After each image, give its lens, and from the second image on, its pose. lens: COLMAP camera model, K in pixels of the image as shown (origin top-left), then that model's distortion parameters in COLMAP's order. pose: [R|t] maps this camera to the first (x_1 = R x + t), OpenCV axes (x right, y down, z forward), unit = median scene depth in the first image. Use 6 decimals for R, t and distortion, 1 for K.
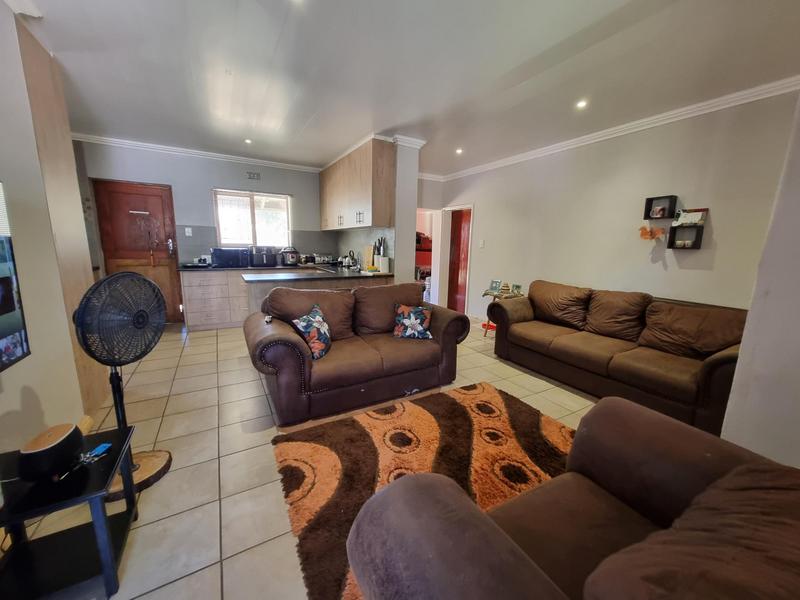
lens RADIAL K [[310.4, 0, 401.0], [0, 310.4, 300.0], [0, 0, 1]] dist [0.001920, 0.000136]
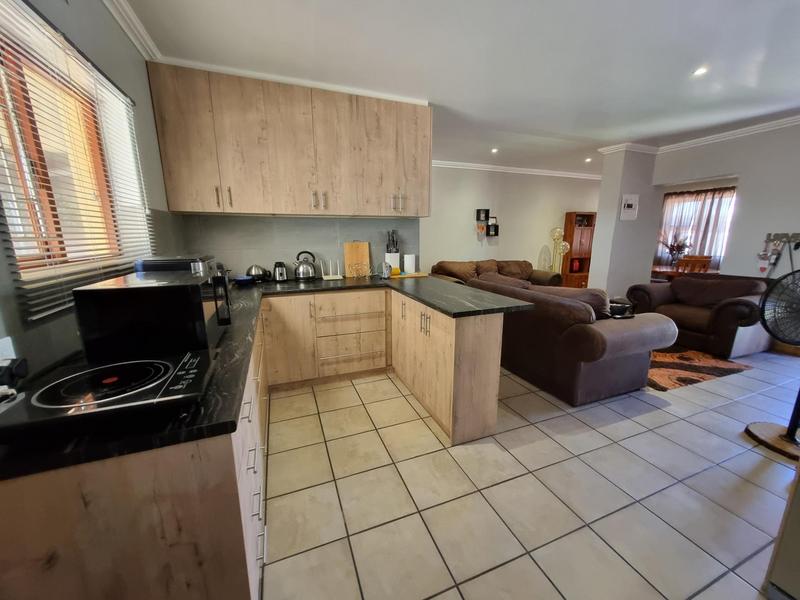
lens RADIAL K [[309.9, 0, 400.0], [0, 309.9, 300.0], [0, 0, 1]] dist [-0.001294, -0.000730]
pose [[0.158242, -0.221527, 0.962229, -1.241949], [0.183047, 0.964197, 0.191878, -0.260575], [-0.970285, 0.145770, 0.193127, 1.251991]]
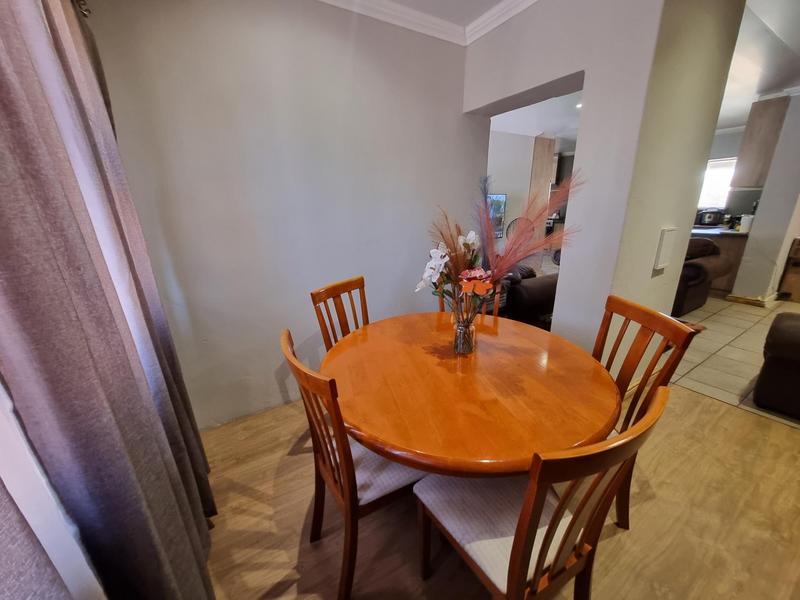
lens RADIAL K [[309.9, 0, 400.0], [0, 309.9, 300.0], [0, 0, 1]] dist [-0.001294, -0.000730]
pose [[0.015273, 0.269703, -0.962822, 1.368598], [-0.158546, 0.951406, 0.263990, 0.047141], [0.987233, 0.148619, 0.057292, -0.194886]]
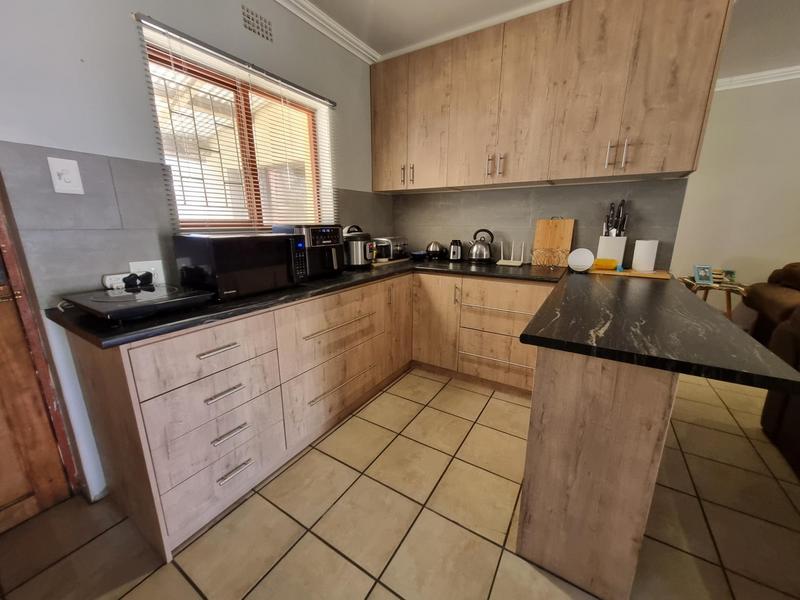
lens RADIAL K [[309.9, 0, 400.0], [0, 309.9, 300.0], [0, 0, 1]] dist [-0.001294, -0.000730]
pose [[0.888798, -0.131735, 0.438957, -0.903879], [0.100650, 0.990522, 0.093469, -0.182271], [-0.447110, -0.038894, 0.893633, 1.031598]]
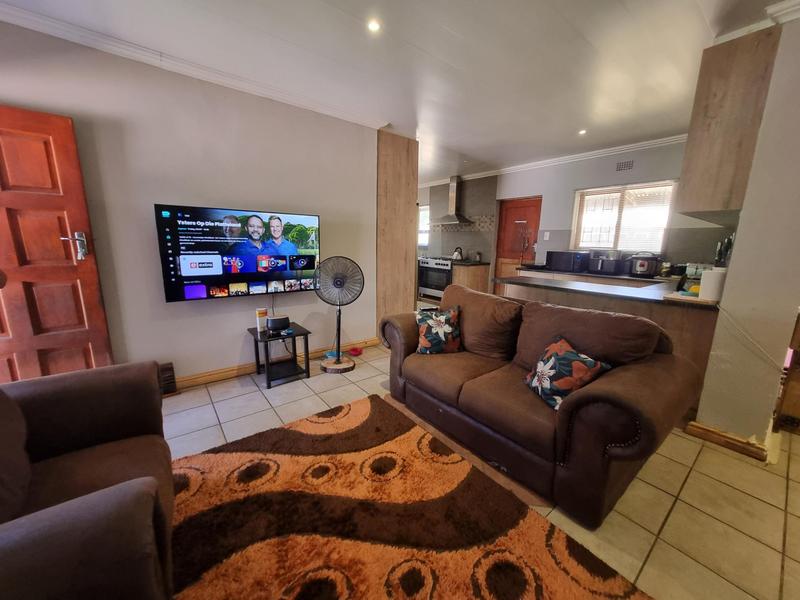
lens RADIAL K [[309.9, 0, 400.0], [0, 309.9, 300.0], [0, 0, 1]] dist [-0.001294, -0.000730]
pose [[0.128356, 0.166043, -0.977729, 0.548229], [-0.192576, 0.971292, 0.139668, -0.087786], [0.972851, 0.170360, 0.156647, 0.595302]]
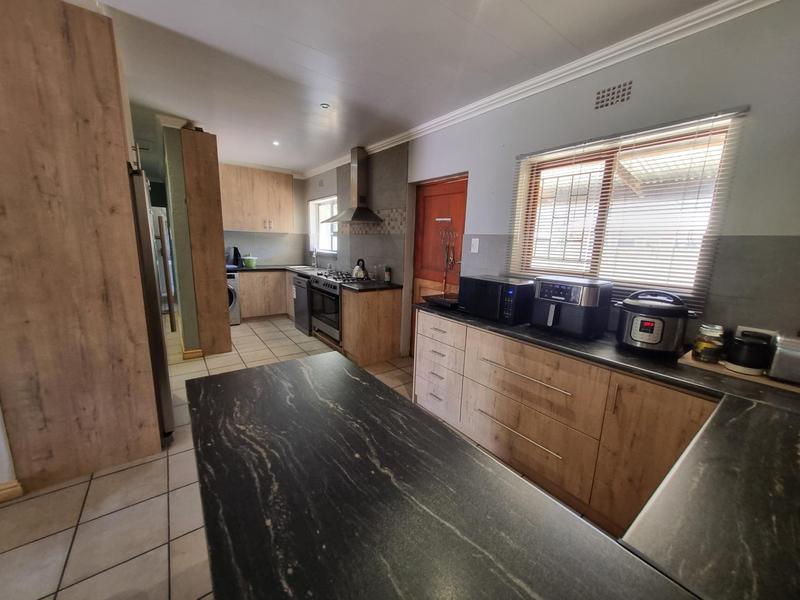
lens RADIAL K [[310.4, 0, 401.0], [0, 310.4, 300.0], [0, 0, 1]] dist [0.001920, 0.000136]
pose [[0.105088, 0.165689, -0.980563, -0.157260], [-0.209481, 0.967587, 0.141046, -0.275174], [0.972149, 0.190587, 0.136391, 1.282624]]
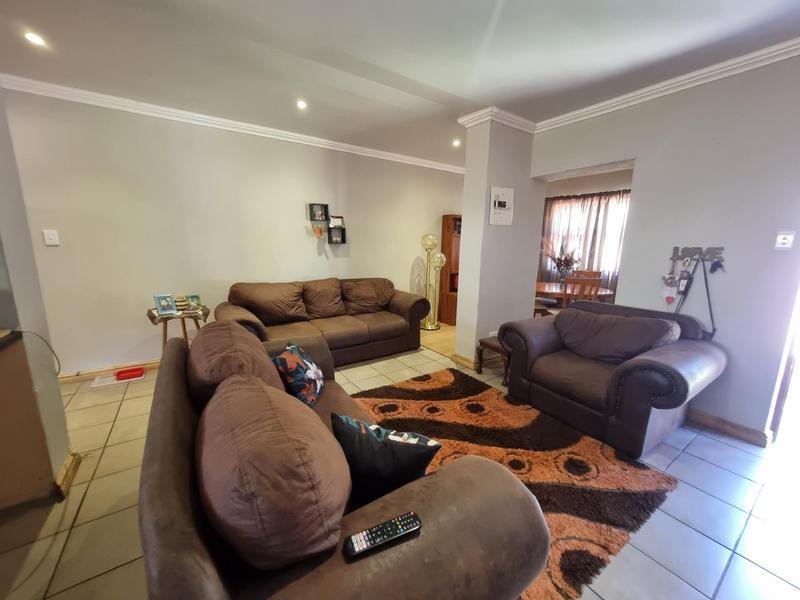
lens RADIAL K [[310.4, 0, 401.0], [0, 310.4, 300.0], [0, 0, 1]] dist [0.001920, 0.000136]
pose [[-0.067701, -0.204319, 0.976561, -0.554194], [0.160925, 0.963754, 0.212796, -0.170075], [-0.984642, 0.171559, -0.032367, 0.798667]]
